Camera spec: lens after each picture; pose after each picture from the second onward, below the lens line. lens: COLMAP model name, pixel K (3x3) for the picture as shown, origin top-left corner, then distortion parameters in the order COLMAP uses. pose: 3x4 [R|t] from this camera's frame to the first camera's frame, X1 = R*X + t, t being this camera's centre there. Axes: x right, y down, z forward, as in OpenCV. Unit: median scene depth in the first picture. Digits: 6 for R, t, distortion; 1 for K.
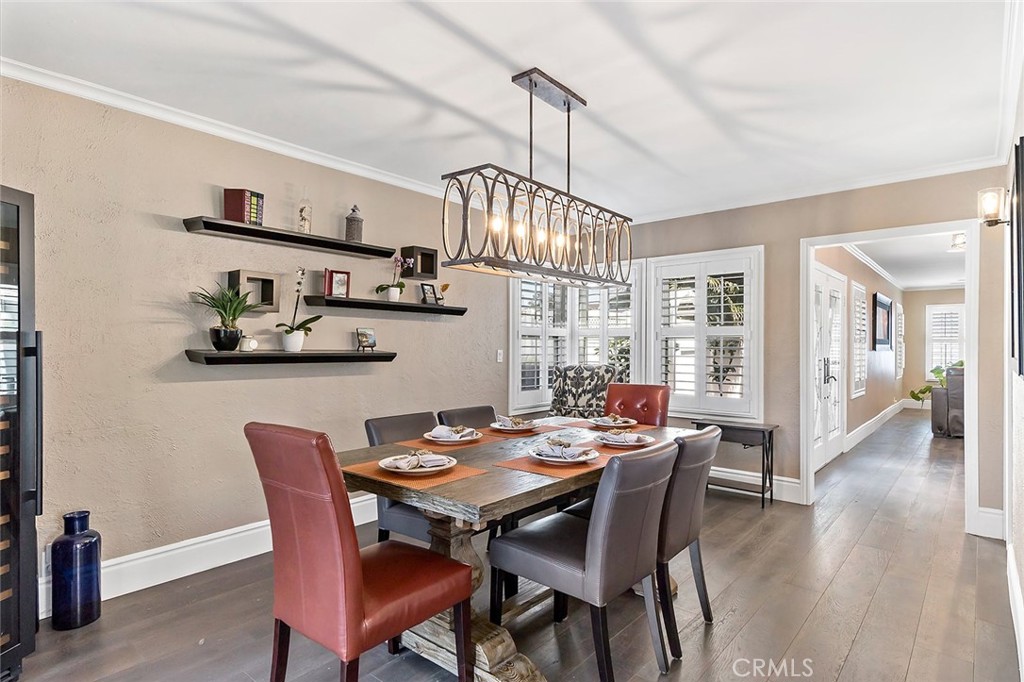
lens RADIAL K [[551.7, 0, 514.0], [0, 551.7, 345.6], [0, 0, 1]] dist [0.022071, -0.004735]
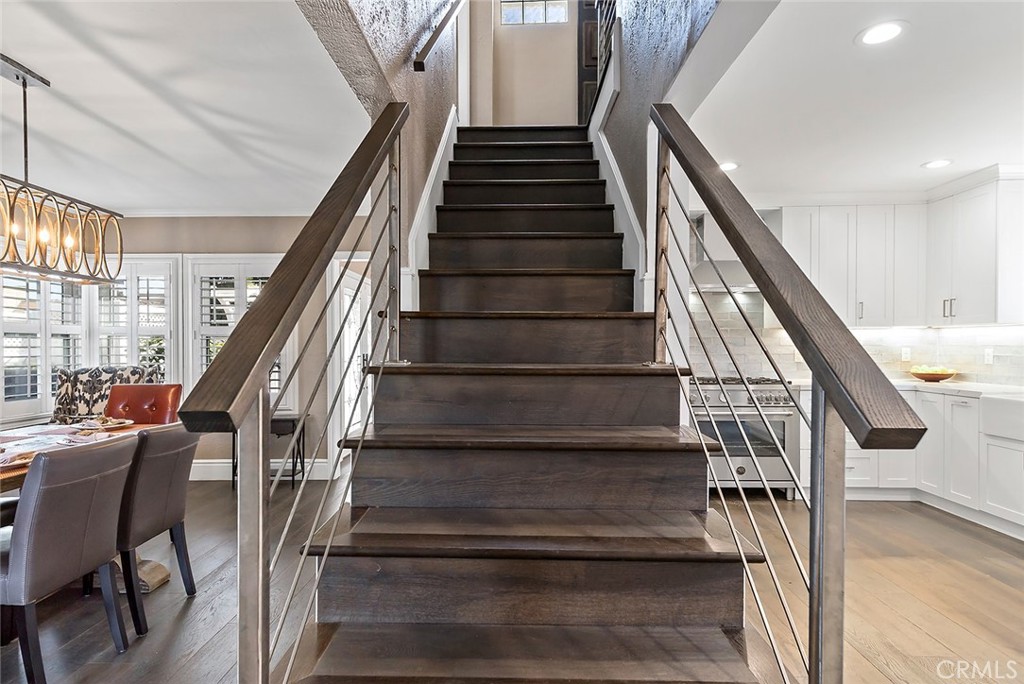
lens RADIAL K [[551.7, 0, 510.1], [0, 551.7, 347.3], [0, 0, 1]] dist [0.022071, -0.004735]
pose [[0.770302, -0.010515, 0.637593, 0.062421], [0.007278, 0.999944, 0.007697, 0.001468], [-0.637638, -0.001289, 0.770335, -0.111062]]
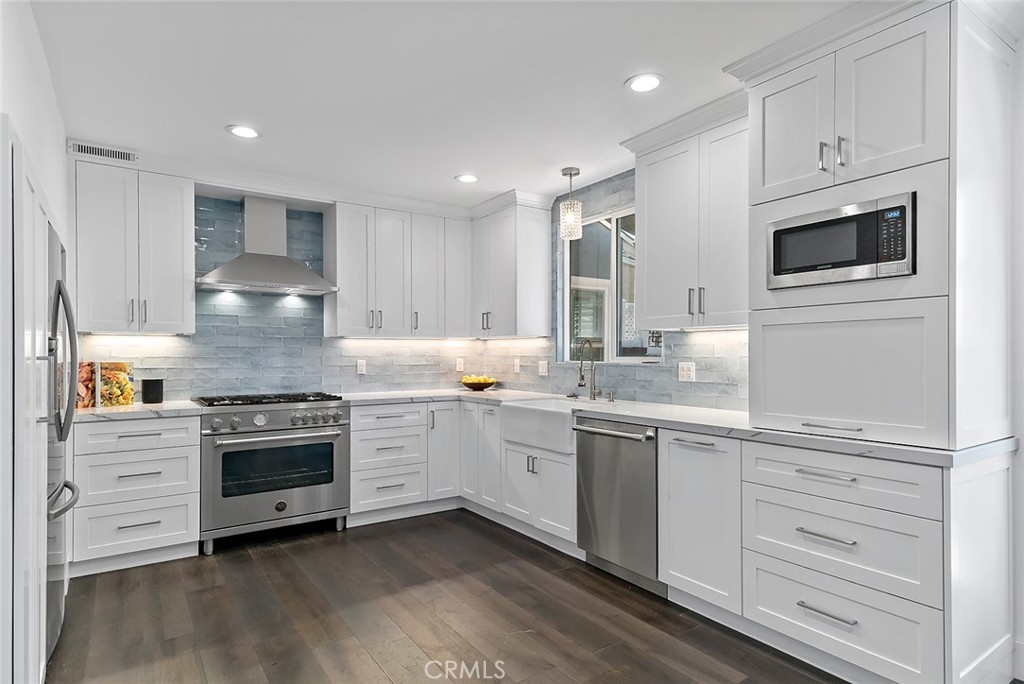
lens RADIAL K [[551.7, 0, 509.4], [0, 551.7, 353.1], [0, 0, 1]] dist [0.022071, -0.004735]
pose [[0.257290, -0.004062, 0.966326, 0.282491], [0.004934, 0.999984, 0.002889, 0.002960], [-0.966322, 0.004025, 0.257305, -0.150294]]
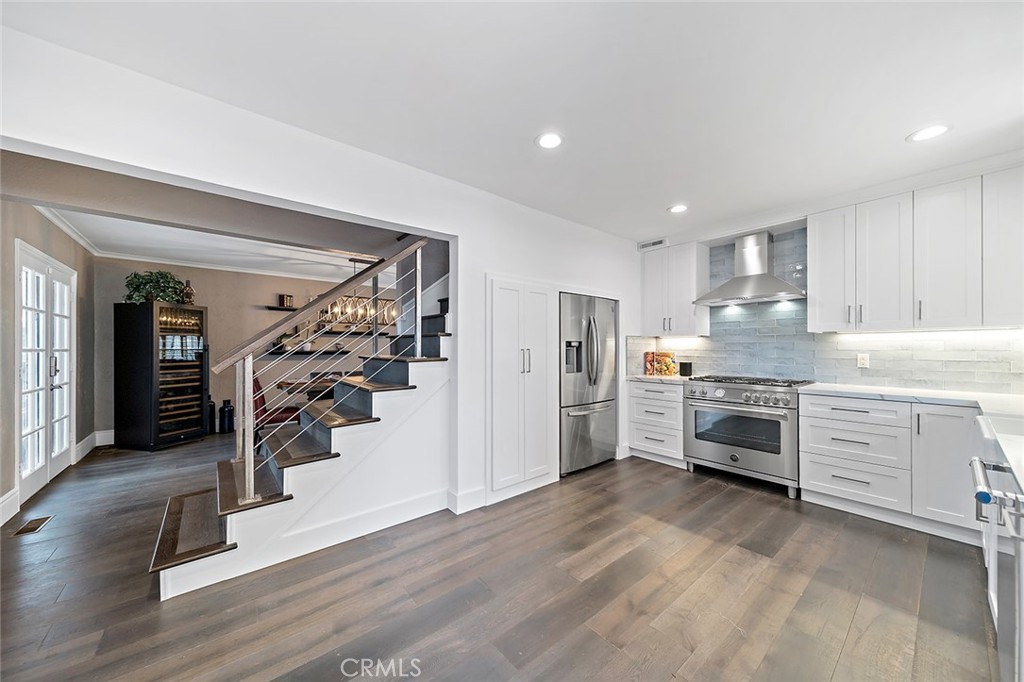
lens RADIAL K [[355.9, 0, 505.2], [0, 355.9, 347.0], [0, 0, 1]] dist [0.001530, -0.000204]
pose [[0.982906, -0.005926, -0.184012, 0.635399], [0.004985, 0.999972, -0.005573, 0.004601], [0.184040, 0.004560, 0.982908, -0.397374]]
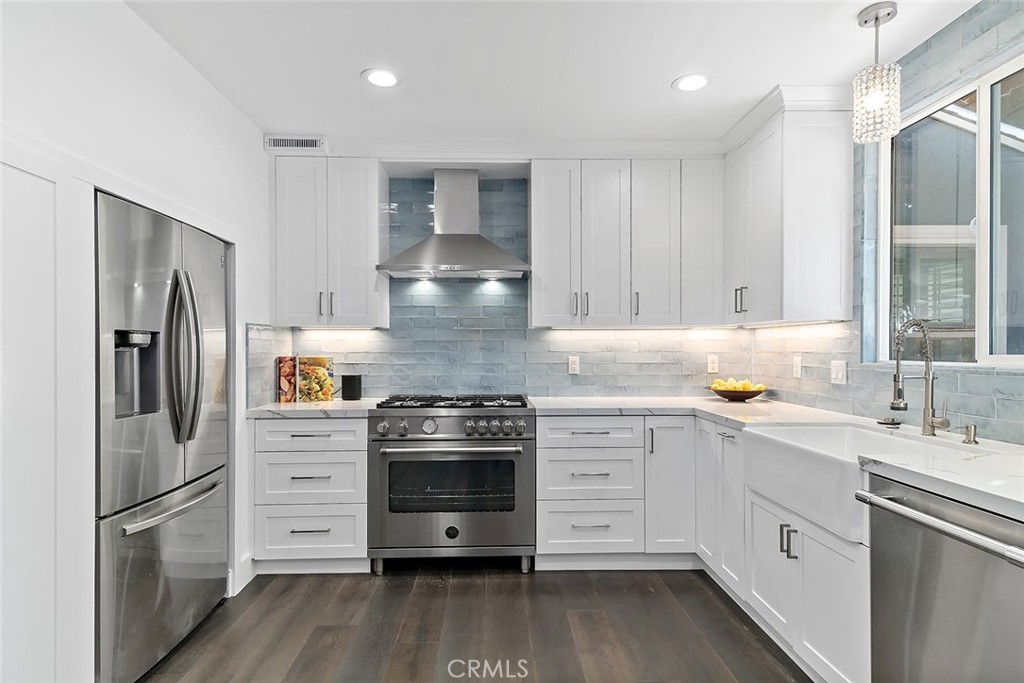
lens RADIAL K [[548.5, 0, 511.6], [0, 548.5, 350.3], [0, 0, 1]] dist [0.016689, -0.002889]
pose [[0.735937, -0.007281, 0.677011, 0.564451], [0.006088, 0.999973, 0.004137, 0.004213], [-0.677023, 0.001077, 0.735961, -0.157758]]
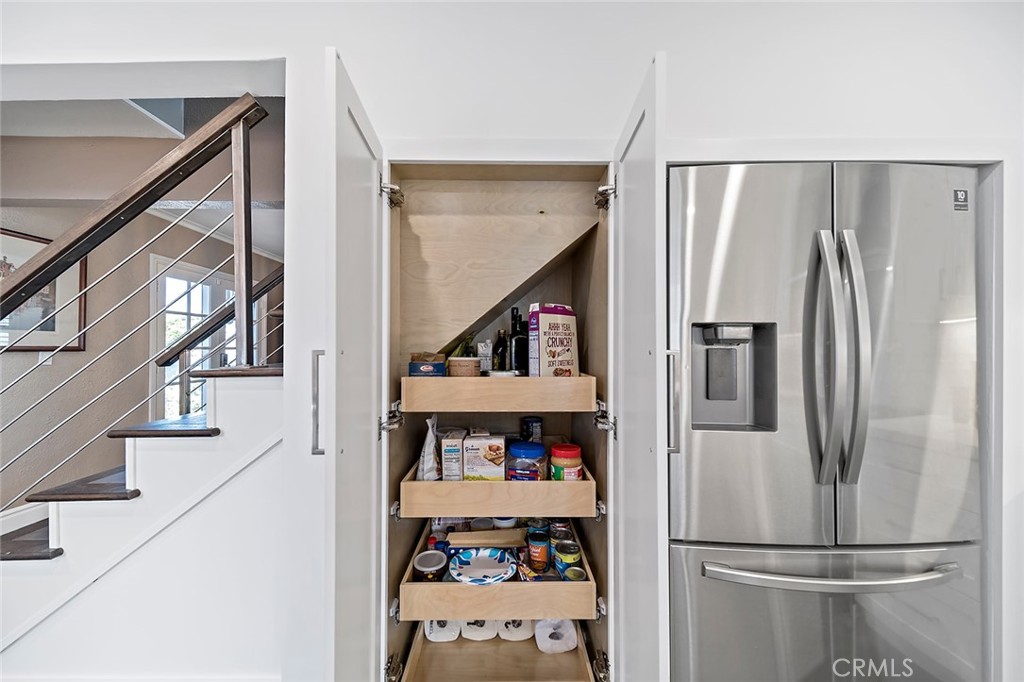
lens RADIAL K [[420.5, 0, 509.2], [0, 420.5, 338.4], [0, 0, 1]] dist [0.003248, 0.000258]
pose [[0.647538, -0.013104, -0.761921, 0.745994], [-0.000097, 0.999851, -0.017279, 0.003239], [0.762033, 0.011263, 0.647440, 0.079576]]
